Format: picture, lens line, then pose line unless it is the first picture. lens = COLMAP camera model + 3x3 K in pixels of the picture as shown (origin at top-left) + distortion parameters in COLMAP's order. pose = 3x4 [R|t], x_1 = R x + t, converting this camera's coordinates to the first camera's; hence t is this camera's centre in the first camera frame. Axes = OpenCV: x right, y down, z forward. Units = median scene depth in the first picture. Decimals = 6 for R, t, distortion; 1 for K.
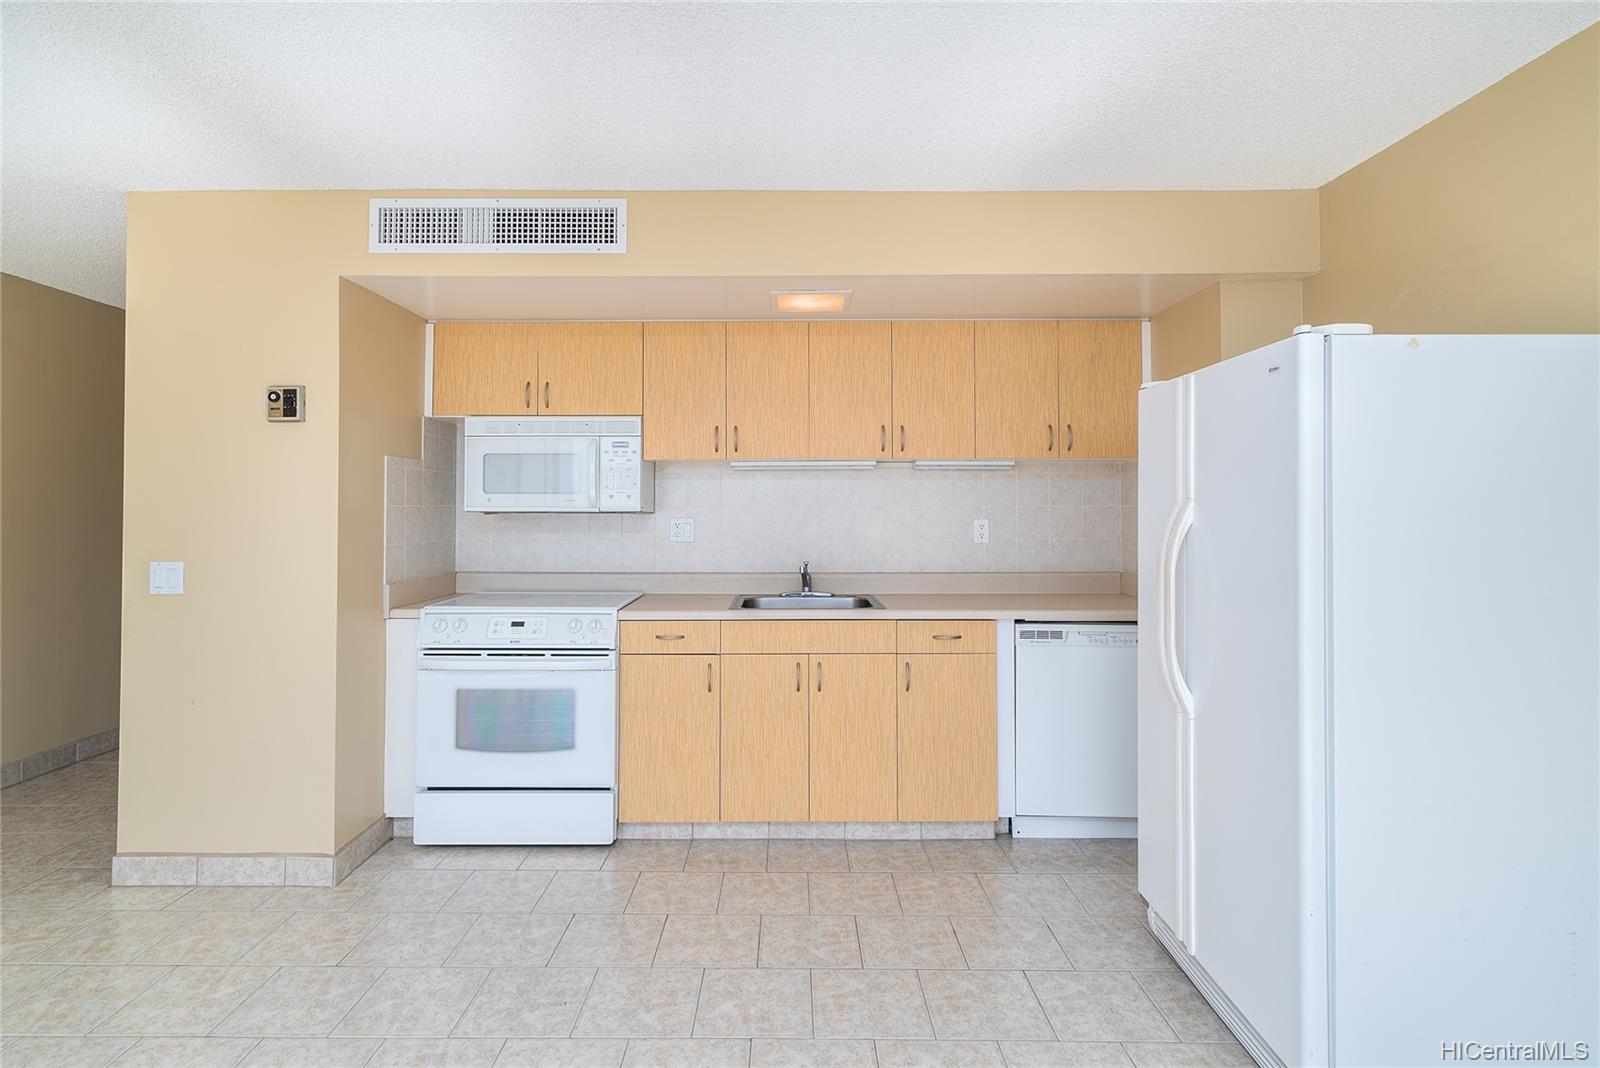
lens RADIAL K [[798.1, 0, 798.3], [0, 798.1, 493.2], [0, 0, 1]] dist [-0.000284, 0.000159]
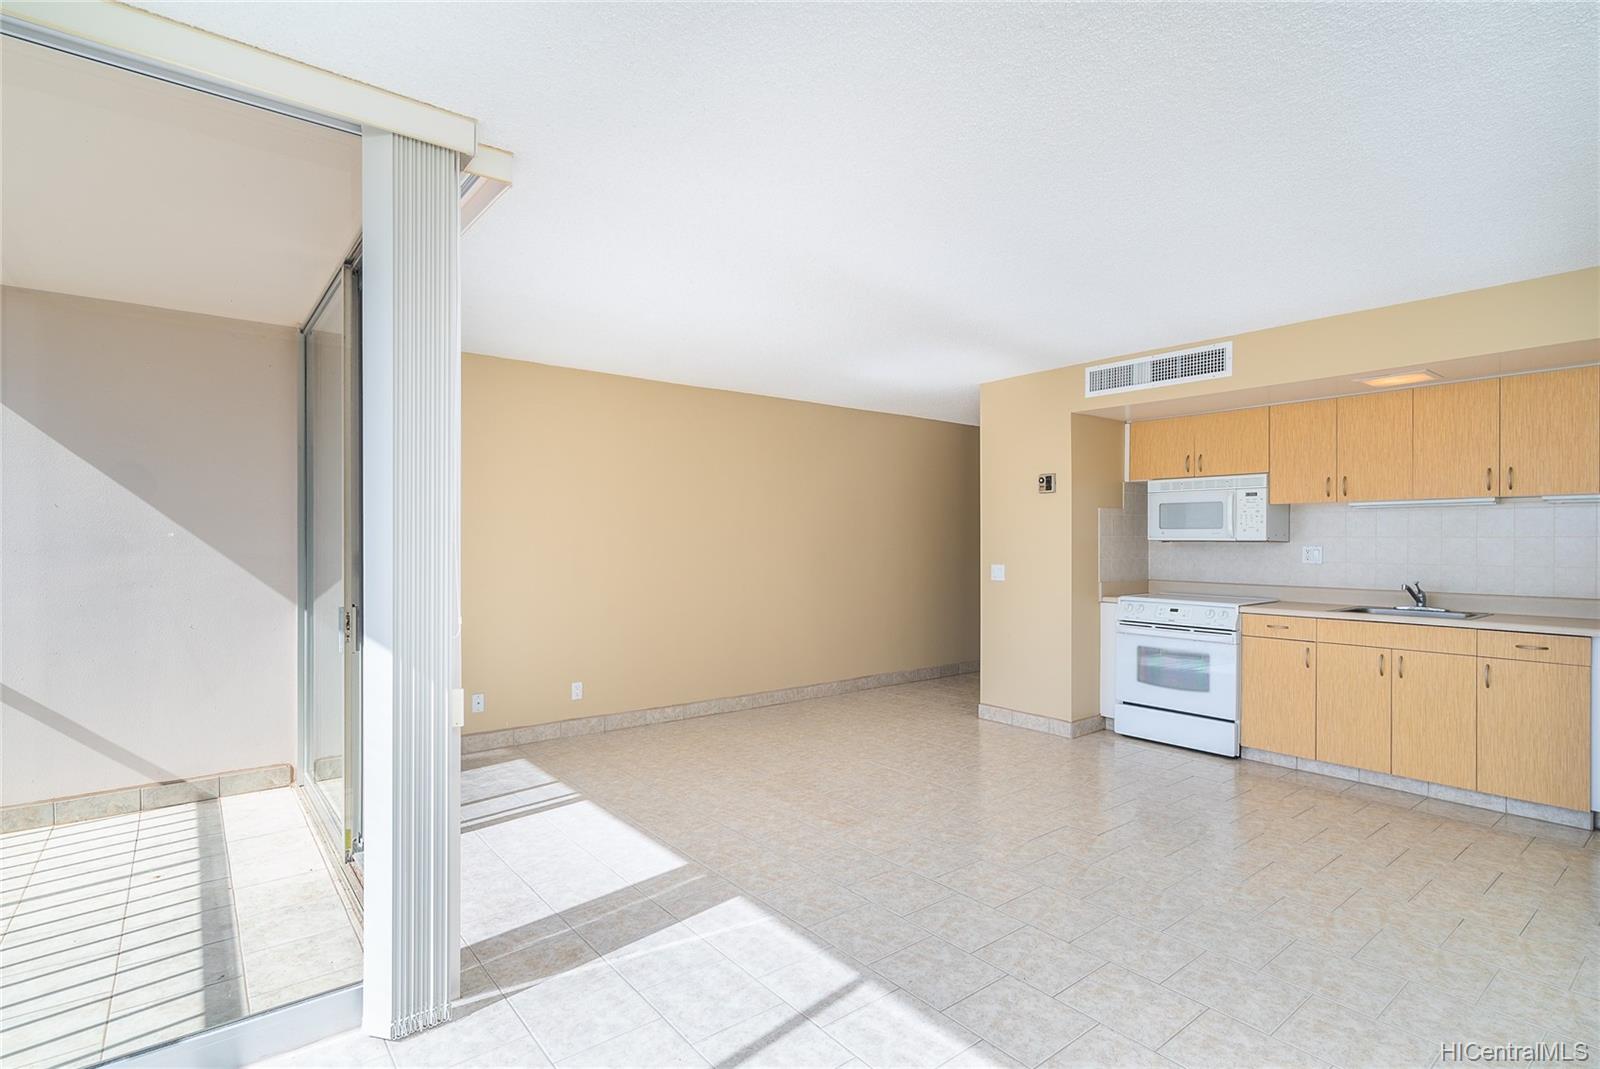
lens RADIAL K [[798.1, 0, 800.0], [0, 798.1, 534.5], [0, 0, 1]] dist [0.004585, 0.001088]
pose [[0.612570, -0.003224, -0.790410, 0.461602], [0.015131, 0.999856, 0.007648, -0.012740], [0.790272, -0.016645, 0.612531, -0.583141]]
